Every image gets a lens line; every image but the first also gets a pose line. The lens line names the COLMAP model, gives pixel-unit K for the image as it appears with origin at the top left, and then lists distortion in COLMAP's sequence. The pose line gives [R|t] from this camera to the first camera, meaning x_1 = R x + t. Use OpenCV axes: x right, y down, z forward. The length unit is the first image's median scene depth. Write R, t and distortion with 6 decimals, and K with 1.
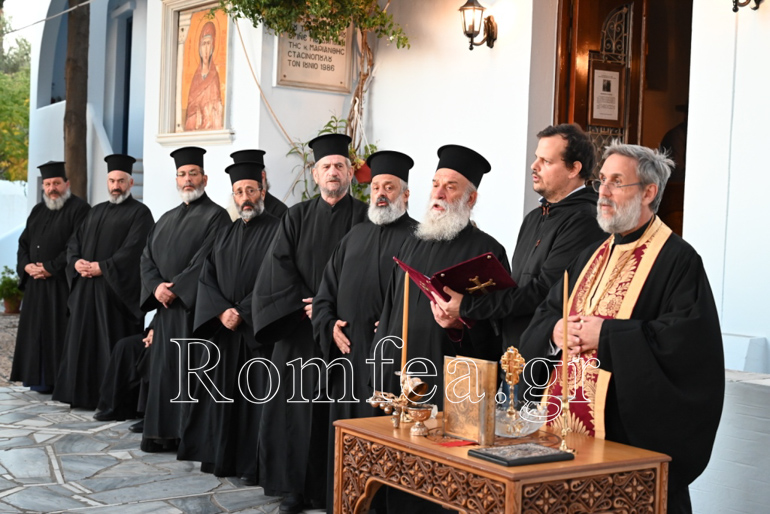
lens RADIAL K [[1185.3, 0, 390.5], [0, 1185.3, 257.2], [0, 0, 1]] dist [0.084240, 0.000000]
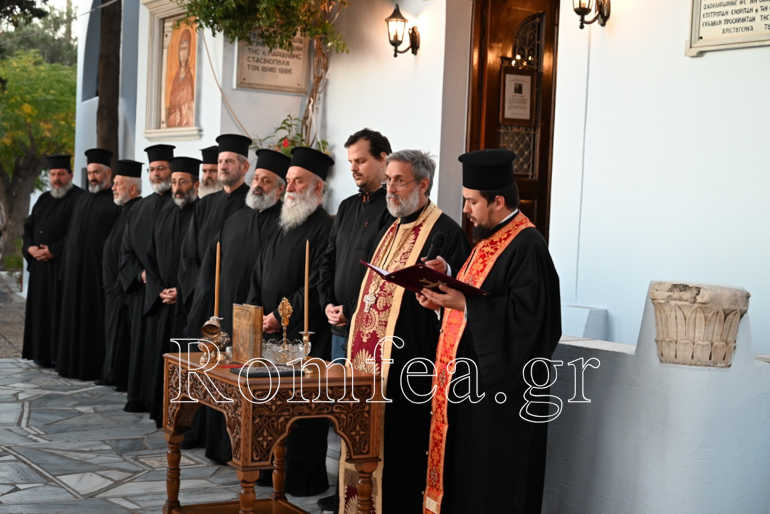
lens RADIAL K [[1284.8, 0, 380.5], [0, 1284.8, 254.5], [0, 0, 1]] dist [0.137229, 0.000000]
pose [[0.995497, 0.007942, -0.094460, 0.166179], [-0.007977, 0.999968, 0.000012, 0.012343], [0.094457, 0.000741, 0.995529, -0.211283]]
